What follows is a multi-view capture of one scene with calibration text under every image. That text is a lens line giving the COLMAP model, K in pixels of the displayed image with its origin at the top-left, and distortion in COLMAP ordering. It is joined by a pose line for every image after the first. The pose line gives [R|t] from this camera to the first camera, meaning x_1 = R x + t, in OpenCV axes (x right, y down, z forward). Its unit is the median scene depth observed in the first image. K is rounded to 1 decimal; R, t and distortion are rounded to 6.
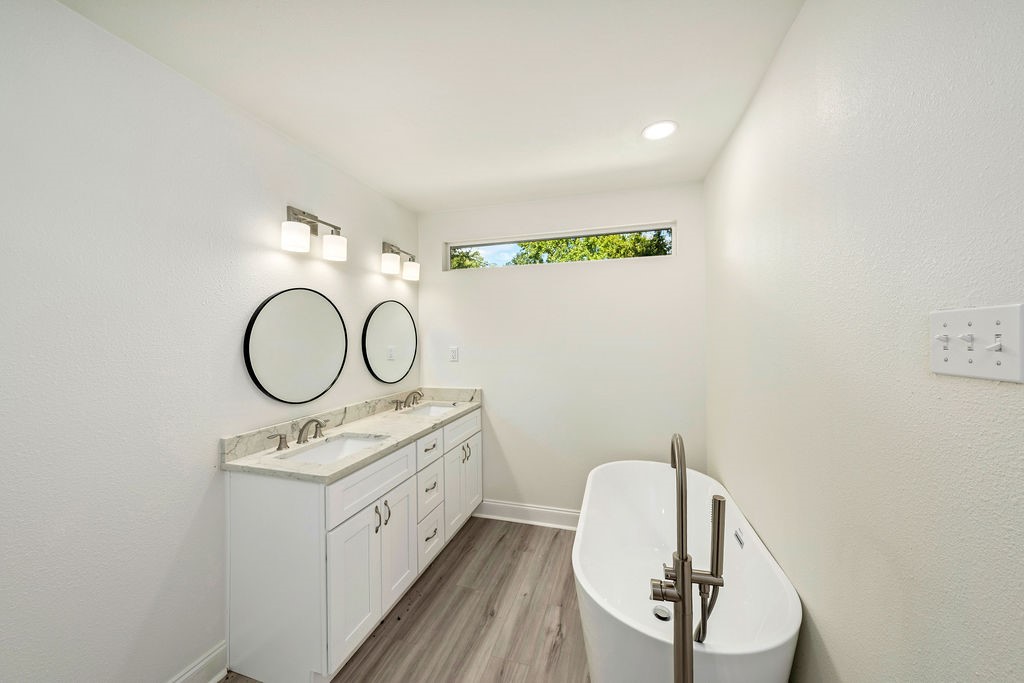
lens RADIAL K [[368.2, 0, 510.9], [0, 368.2, 337.1], [0, 0, 1]] dist [-0.000936, 0.000016]
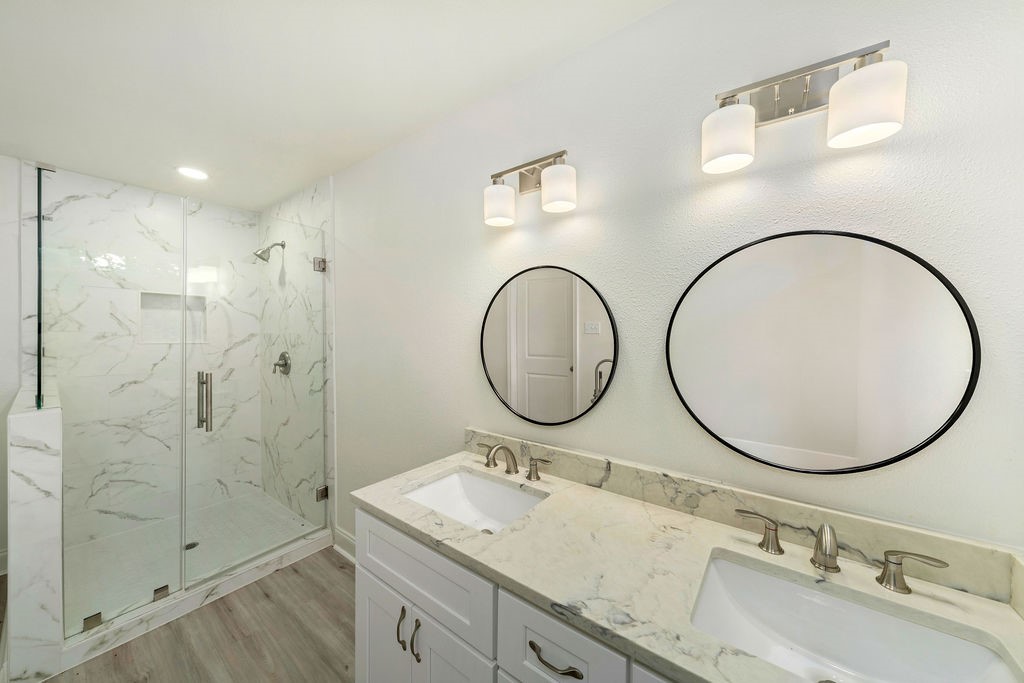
lens RADIAL K [[368.2, 0, 510.9], [0, 368.2, 337.1], [0, 0, 1]] dist [-0.000936, 0.000016]
pose [[-0.330465, 0.041546, -0.942904, 0.119901], [-0.003813, 0.998964, 0.045353, -0.023421], [0.943811, 0.018582, -0.329964, 1.050367]]
